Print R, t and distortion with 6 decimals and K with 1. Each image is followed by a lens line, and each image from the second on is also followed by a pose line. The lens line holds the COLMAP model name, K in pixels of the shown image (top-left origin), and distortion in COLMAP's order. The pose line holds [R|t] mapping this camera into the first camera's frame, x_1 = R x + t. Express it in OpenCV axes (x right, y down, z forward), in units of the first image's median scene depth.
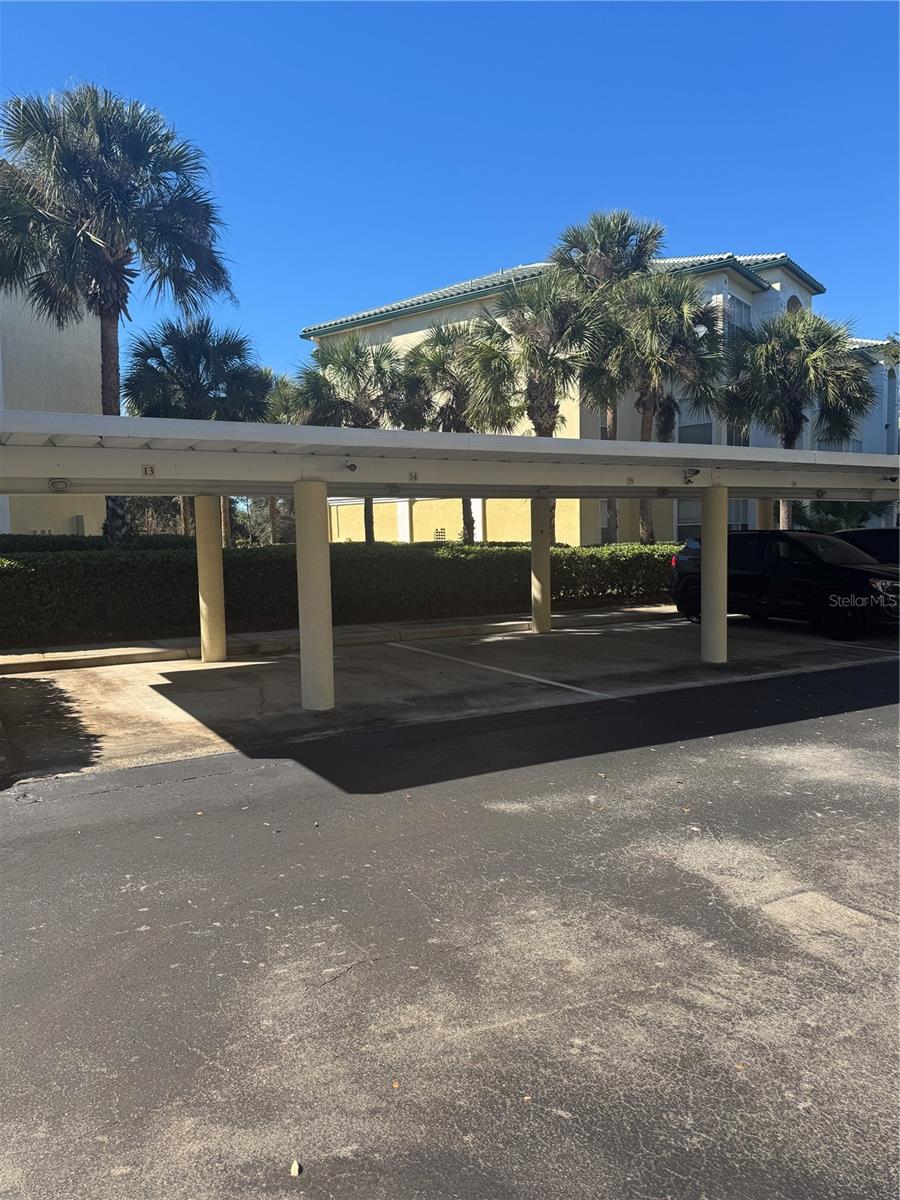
lens RADIAL K [[840.0, 0, 450.0], [0, 840.0, 600.0], [0, 0, 1]] dist [0.081394, -0.091133]
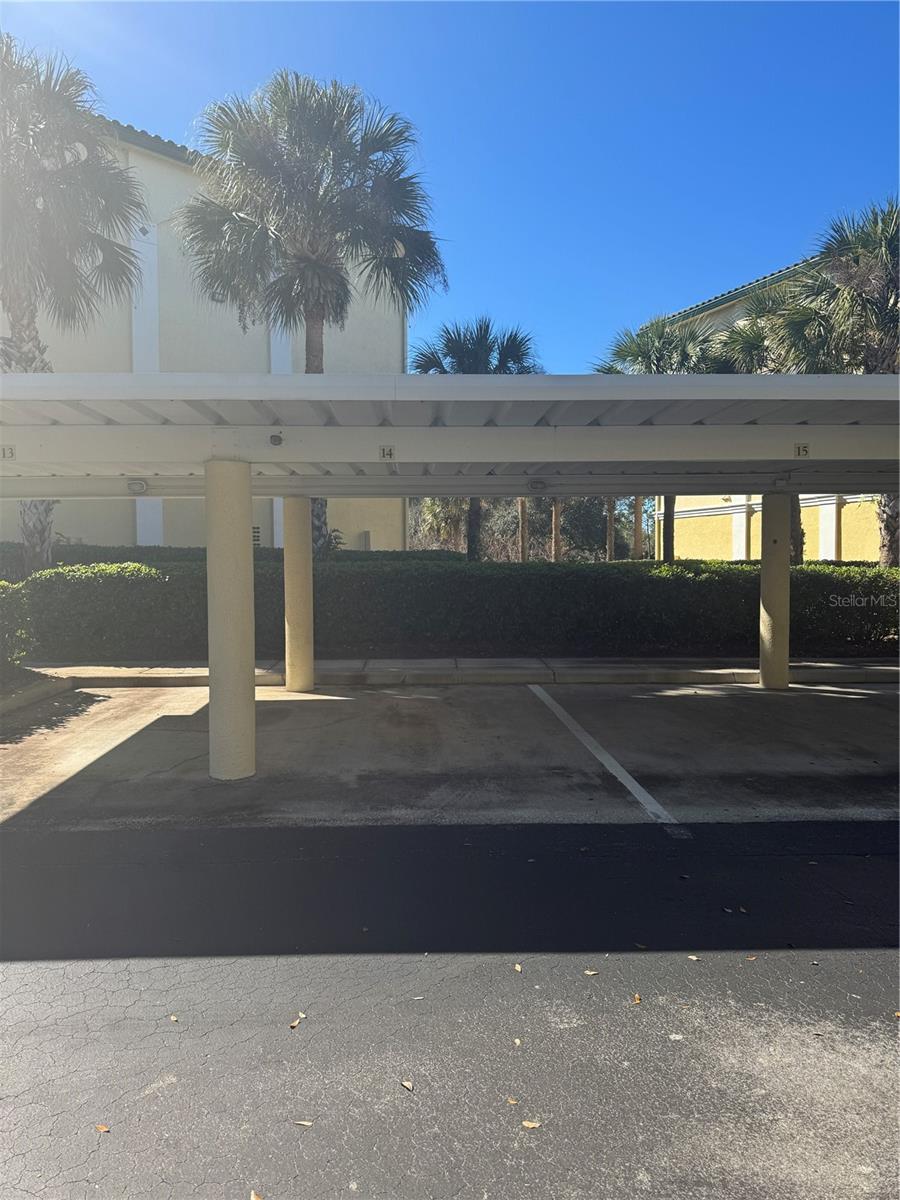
lens RADIAL K [[852.7, 0, 450.0], [0, 852.7, 600.0], [0, 0, 1]] dist [0.011864, -0.001755]
pose [[0.884548, 0.035014, -0.465134, 0.209934], [-0.046270, 0.998847, -0.012801, -0.012901], [0.464149, 0.032845, 0.885148, 0.264451]]
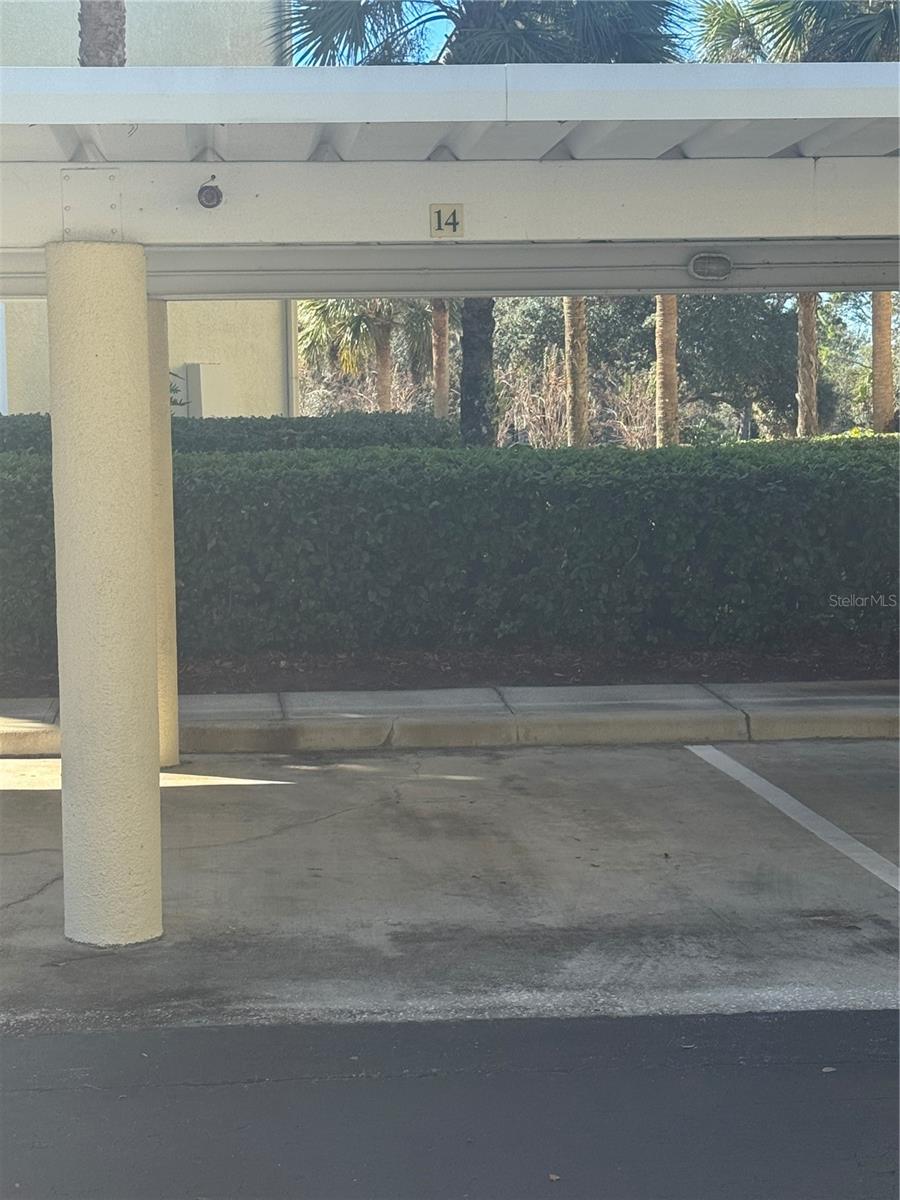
lens RADIAL K [[2305.8, 0, 450.0], [0, 2305.8, 600.0], [0, 0, 1]] dist [-0.033517, 0.003666]
pose [[0.900019, 0.035157, -0.434431, 0.210529], [-0.034112, 0.999366, 0.010206, -0.009946], [0.434514, 0.005633, 0.900647, 0.153533]]
